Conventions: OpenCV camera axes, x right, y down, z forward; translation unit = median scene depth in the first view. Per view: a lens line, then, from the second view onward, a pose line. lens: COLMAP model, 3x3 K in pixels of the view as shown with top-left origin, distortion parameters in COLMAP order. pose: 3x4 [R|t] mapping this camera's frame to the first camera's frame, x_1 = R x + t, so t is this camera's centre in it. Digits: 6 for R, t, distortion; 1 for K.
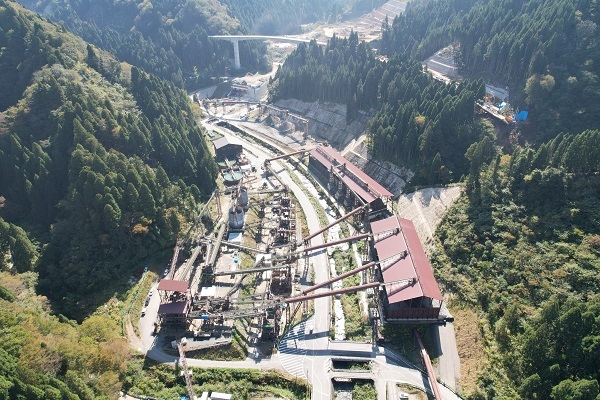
lens RADIAL K [[392.5, 0, 307.9], [0, 392.5, 196.7], [0, 0, 1]] dist [-0.067097, 0.053111]
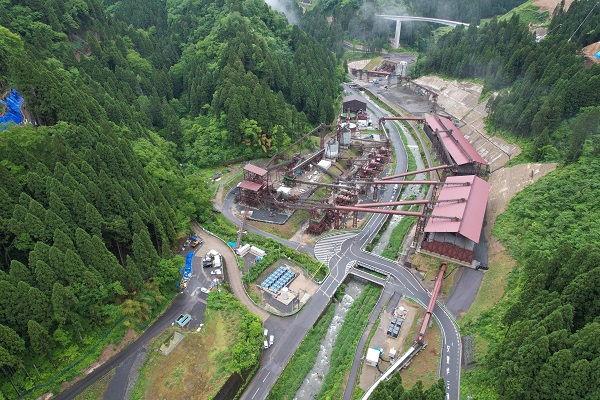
lens RADIAL K [[392.5, 0, 296.5], [0, 392.5, 200.2], [0, 0, 1]] dist [-0.067097, 0.053111]
pose [[0.880824, 0.247376, -0.403675, 0.216226], [-0.246447, 0.967583, 0.055196, 0.152647], [0.404244, 0.050867, 0.913236, -0.075592]]
